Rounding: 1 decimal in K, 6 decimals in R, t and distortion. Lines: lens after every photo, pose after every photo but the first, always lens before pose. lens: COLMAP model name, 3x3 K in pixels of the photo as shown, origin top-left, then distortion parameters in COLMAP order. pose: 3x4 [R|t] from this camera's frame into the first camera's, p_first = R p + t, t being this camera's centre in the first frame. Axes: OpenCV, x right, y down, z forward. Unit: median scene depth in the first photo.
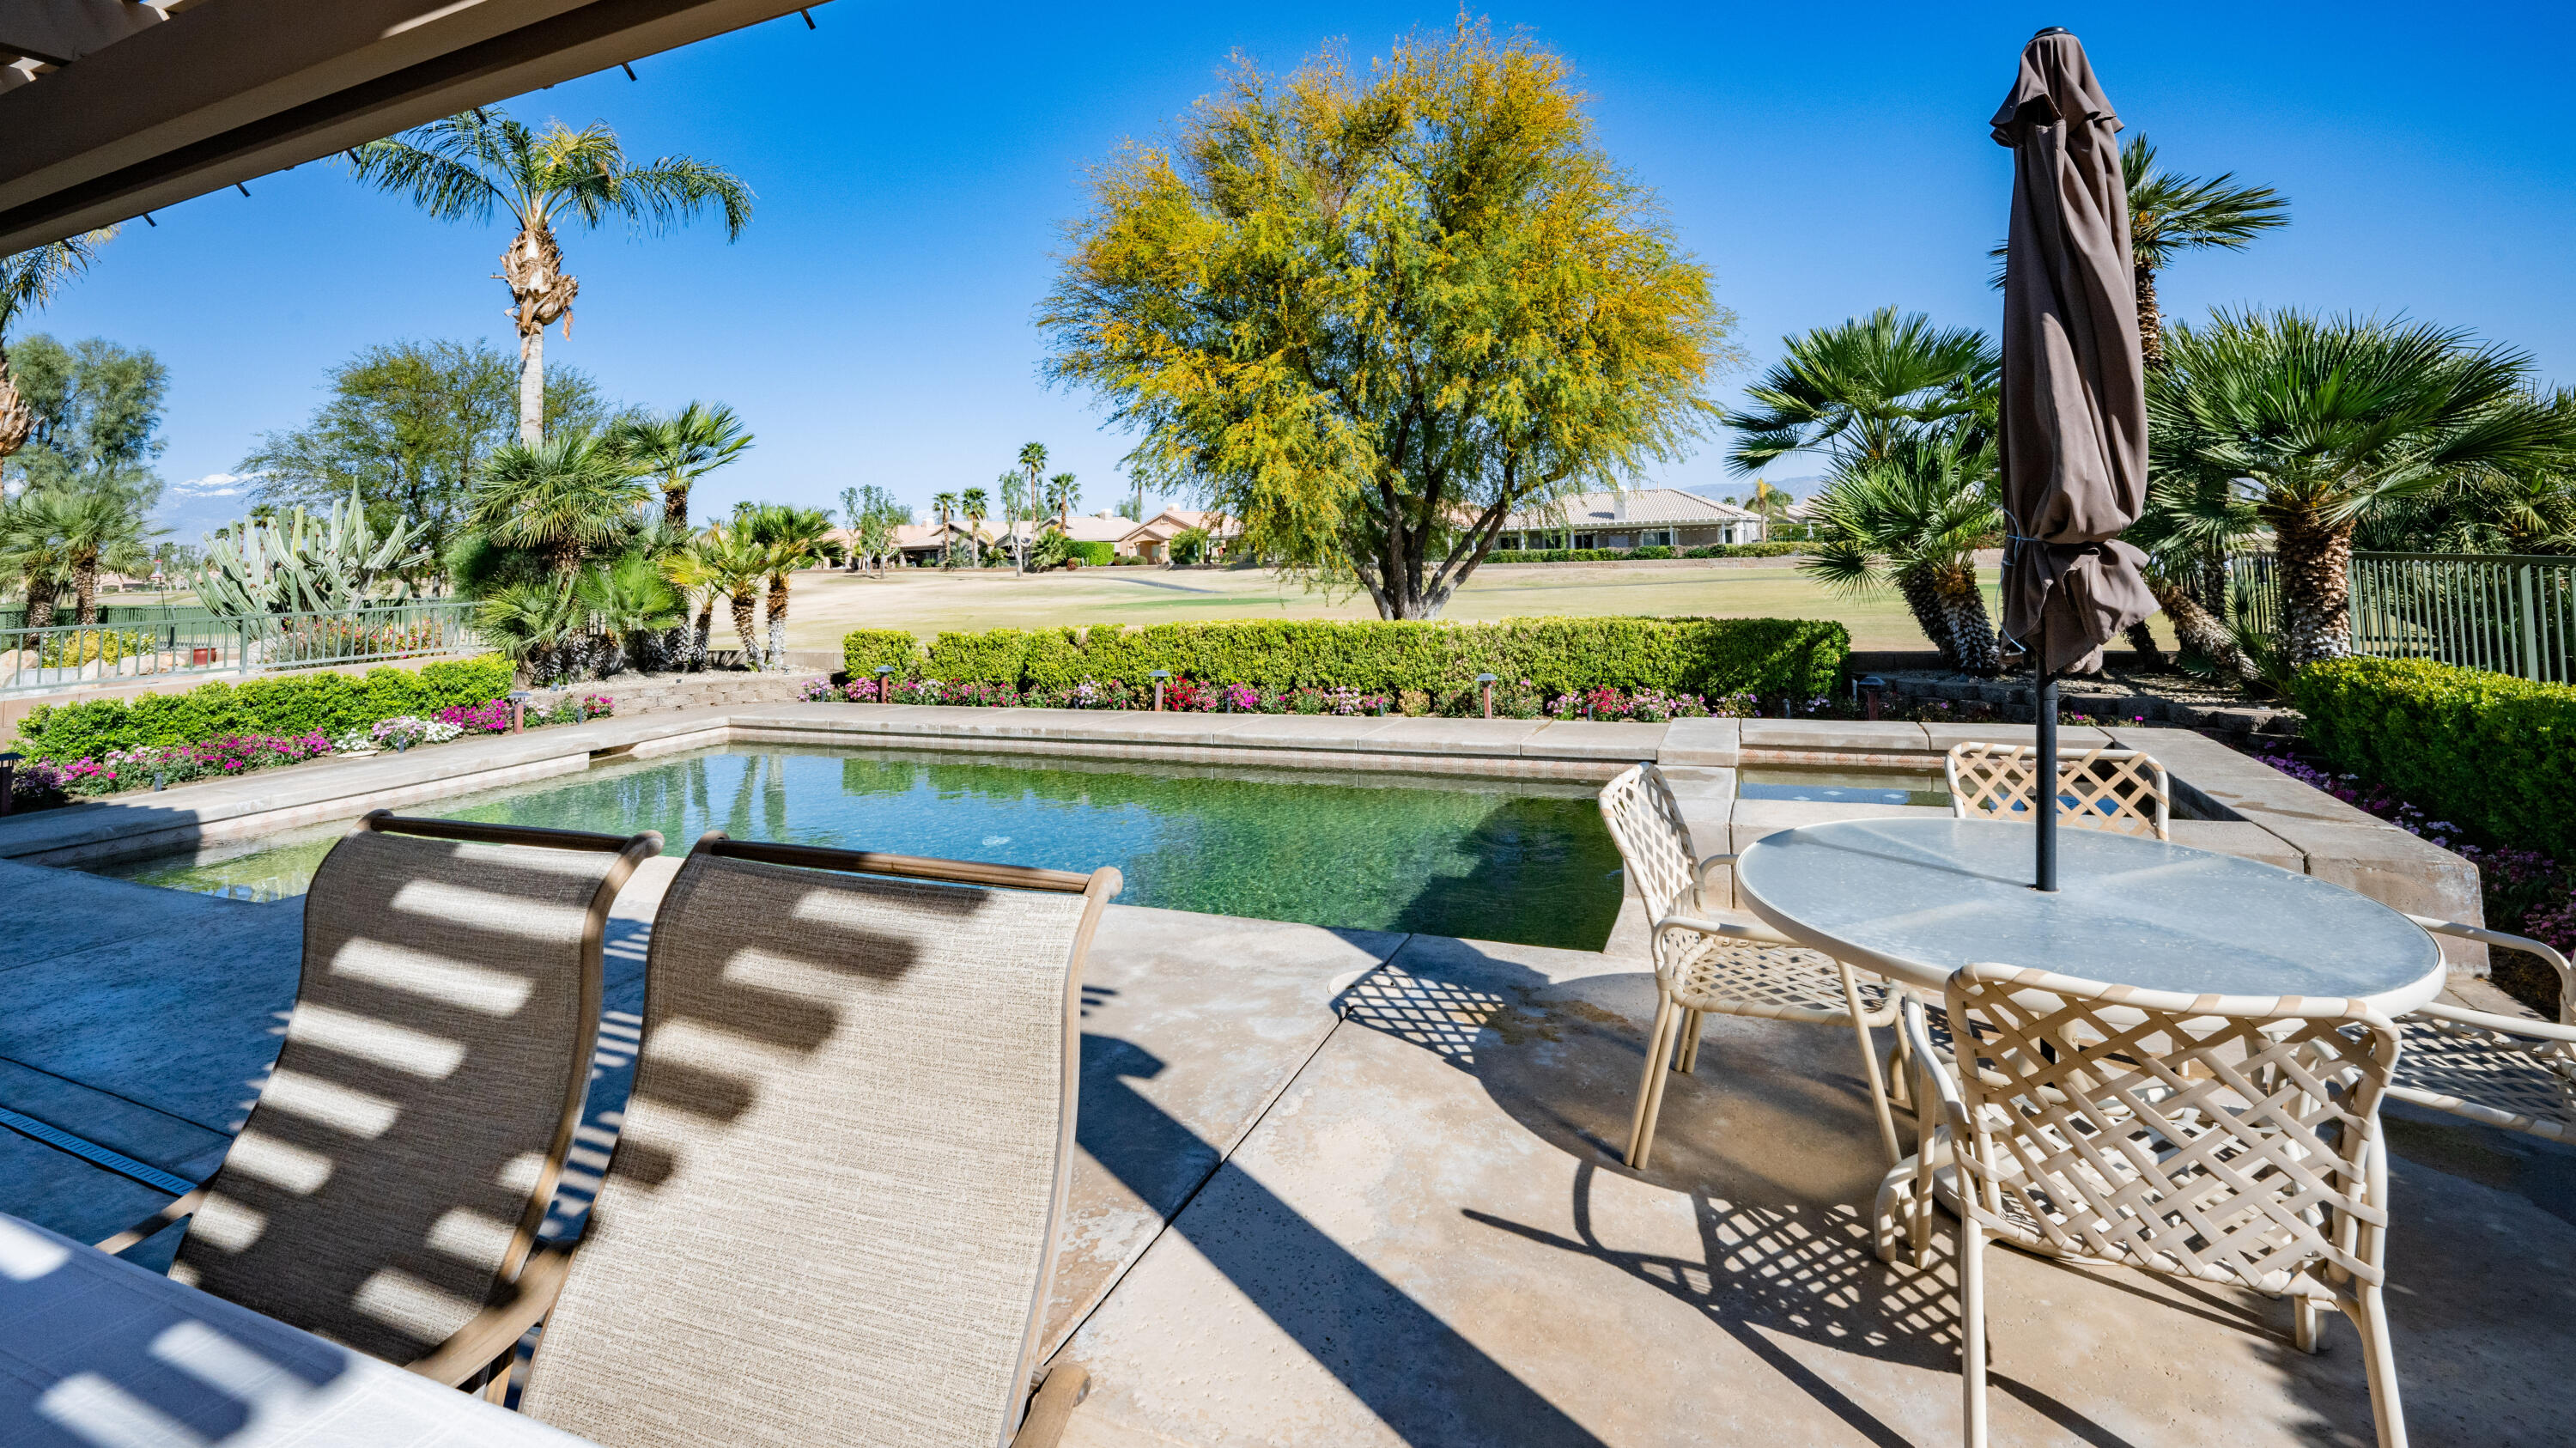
lens RADIAL K [[1117.8, 0, 1282.2], [0, 1117.8, 531.2], [0, 0, 1]] dist [-0.004416, 0.000377]
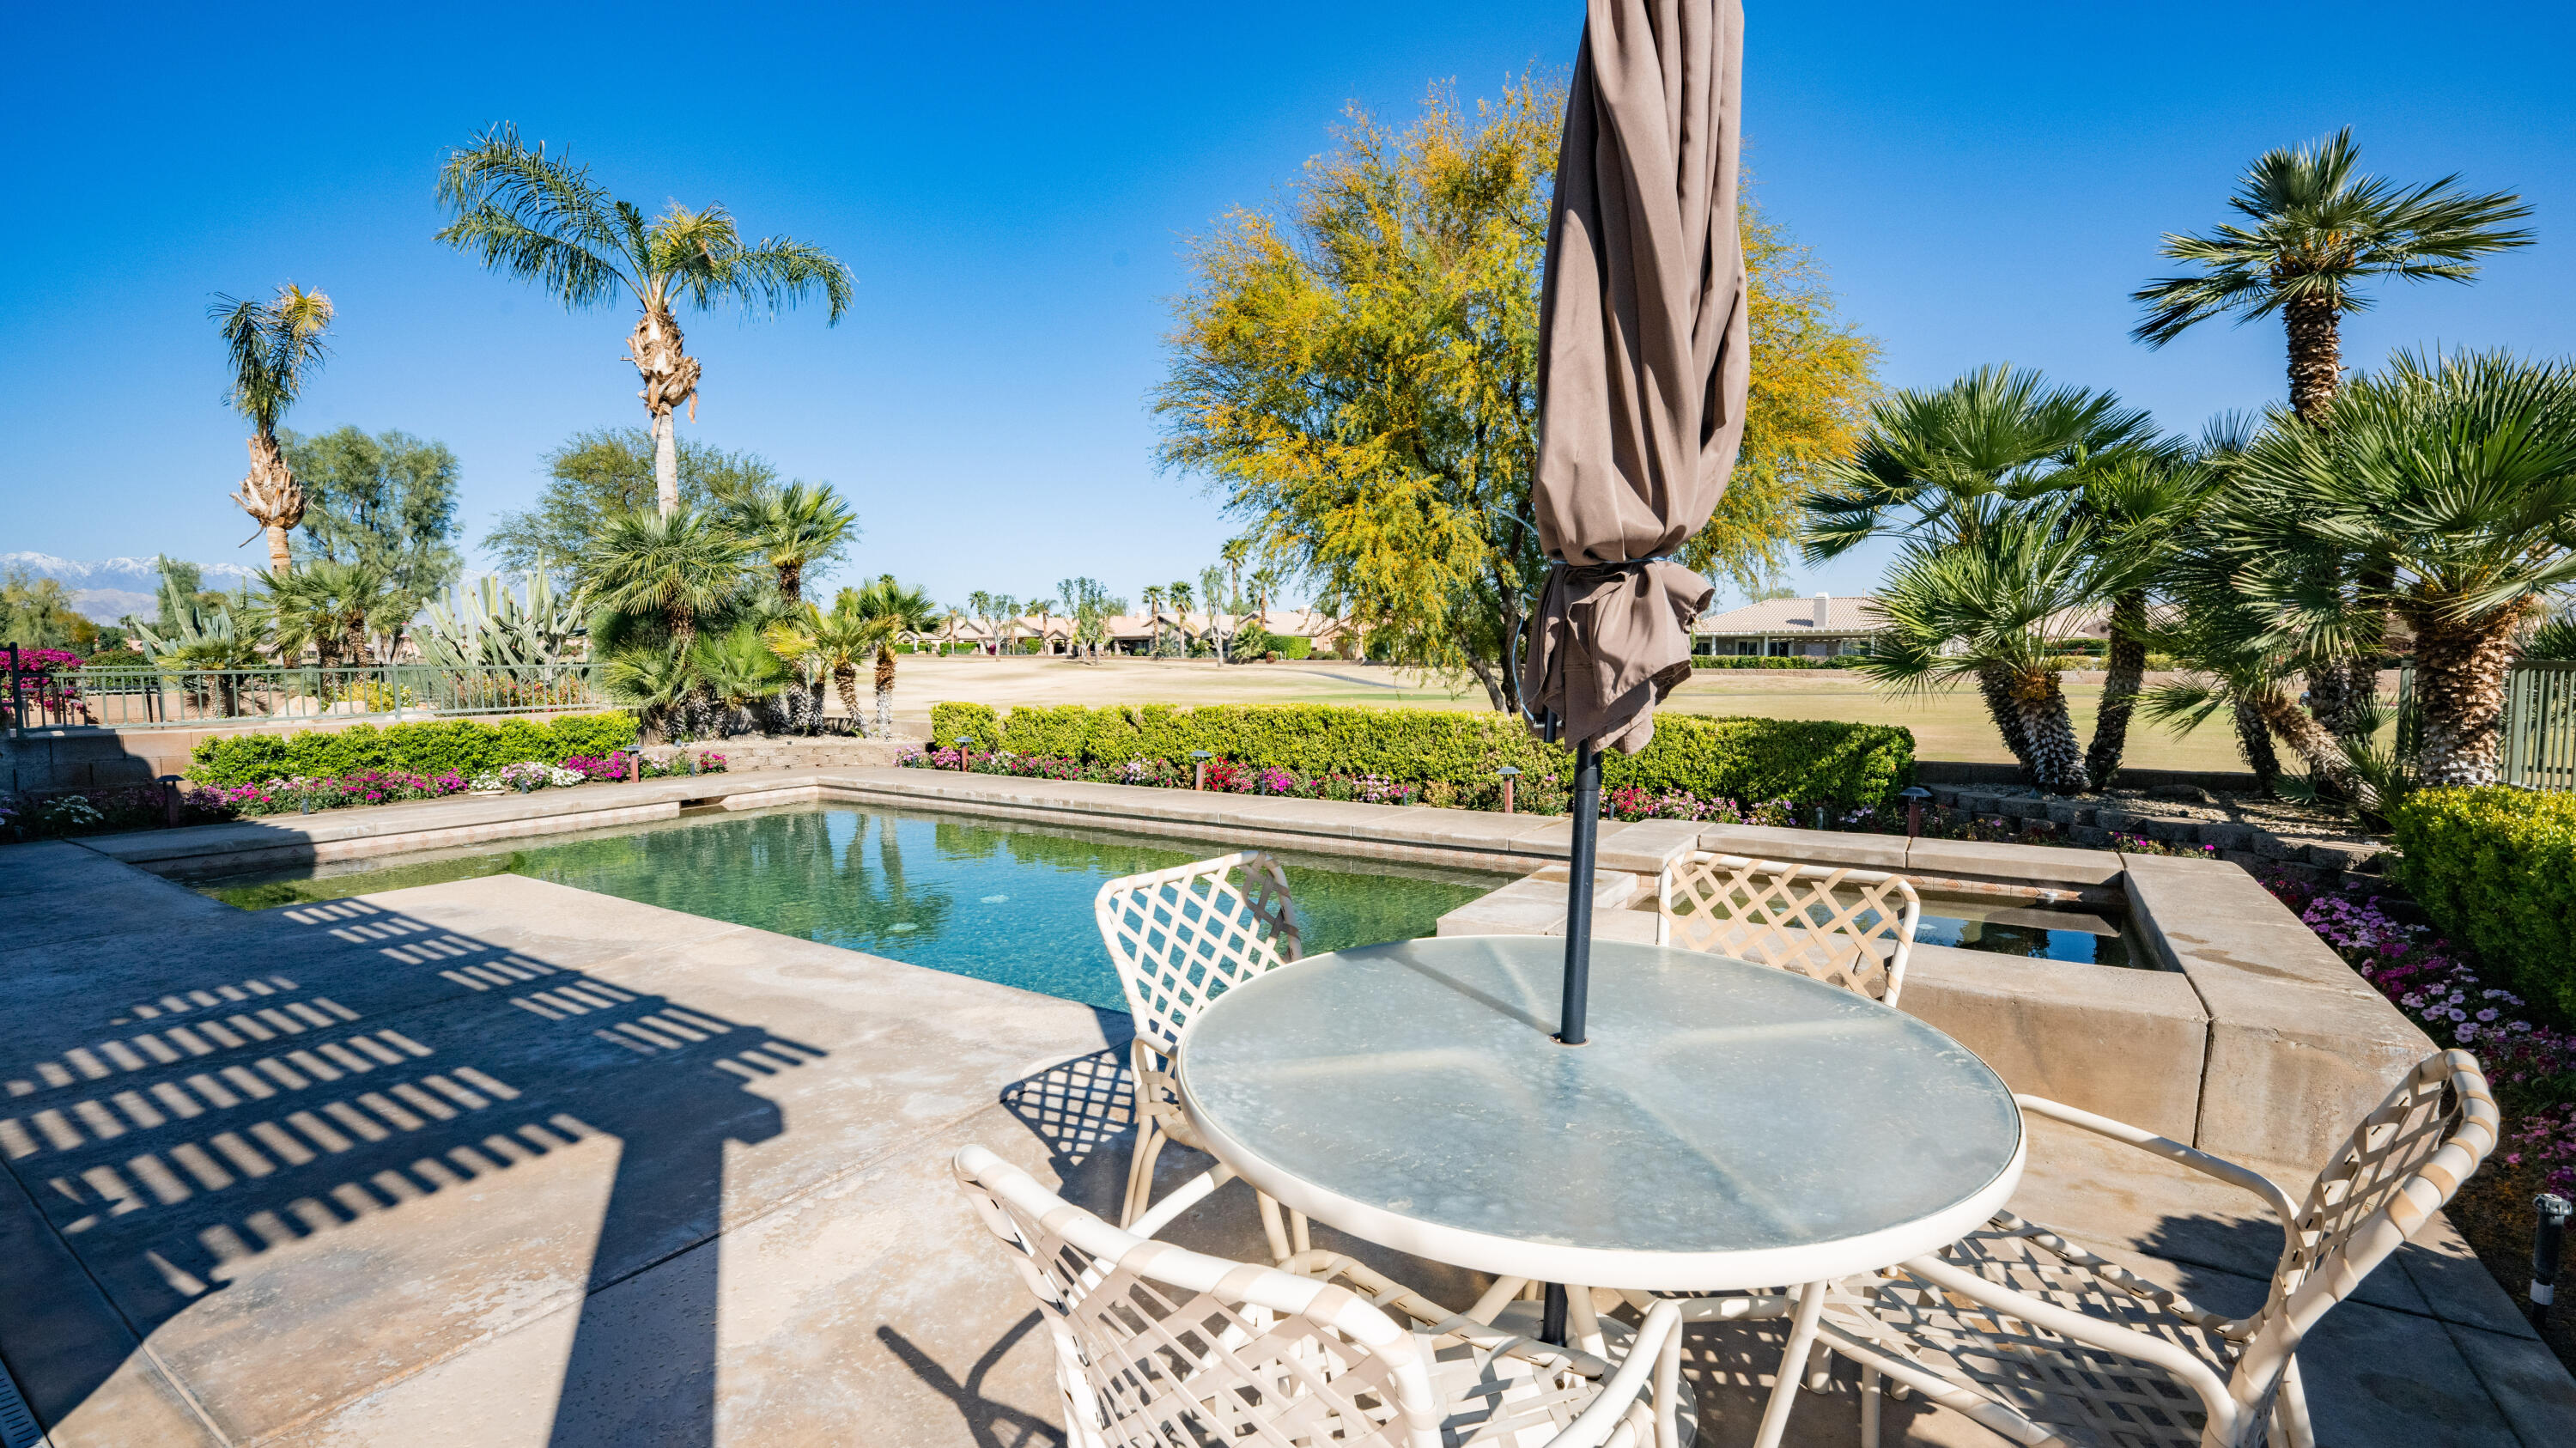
lens RADIAL K [[1062.2, 0, 1322.9], [0, 1062.2, 781.7], [0, 0, 1]] dist [0.000121, 0.000196]
pose [[0.987206, 0.046984, -0.152372, 0.127598], [-0.025060, 0.989444, 0.142732, 0.009817], [0.157469, -0.137087, 0.977962, 0.058043]]
